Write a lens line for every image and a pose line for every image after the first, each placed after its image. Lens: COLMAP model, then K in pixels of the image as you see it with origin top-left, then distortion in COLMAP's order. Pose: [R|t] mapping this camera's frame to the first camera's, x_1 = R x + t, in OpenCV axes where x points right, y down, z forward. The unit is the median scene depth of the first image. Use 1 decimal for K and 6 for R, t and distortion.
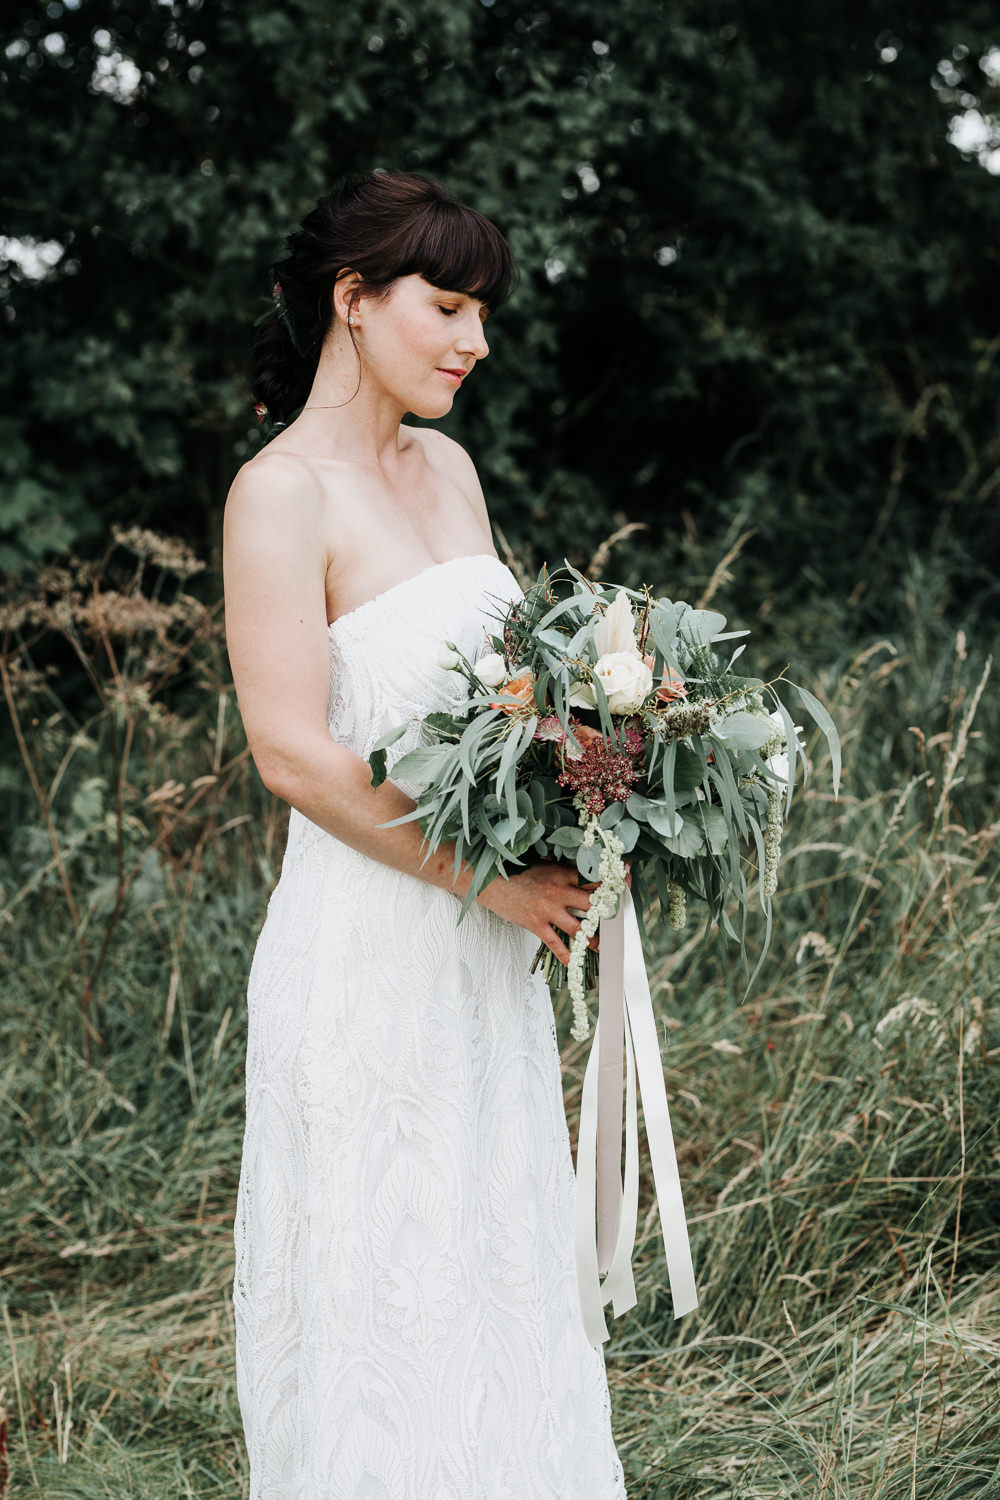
lens RADIAL K [[3487.0, 0, 498.6], [0, 3487.0, 750.3], [0, 0, 1]] dist [-0.039708, 0.000000]
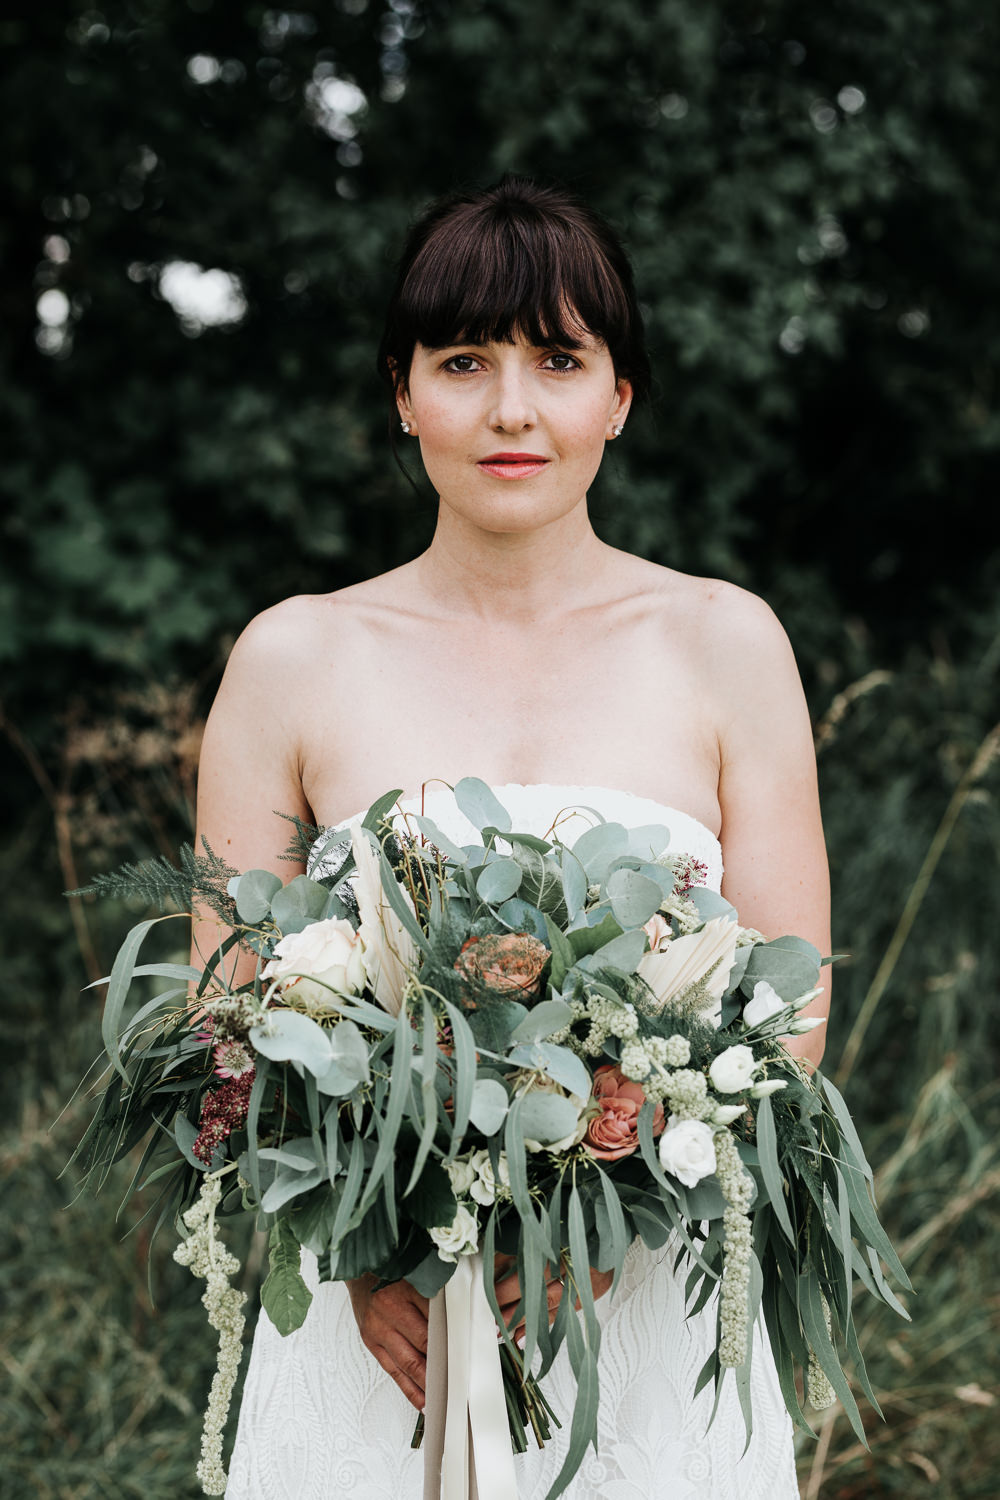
lens RADIAL K [[3487.0, 0, 502.1], [0, 3487.0, 748.4], [0, 0, 1]] dist [-0.039708, 0.000000]
pose [[0.996382, 0.062343, -0.057763, -0.000760], [-0.063207, 0.997912, -0.013259, -0.024086], [0.056815, 0.016862, 0.998242, 0.158049]]
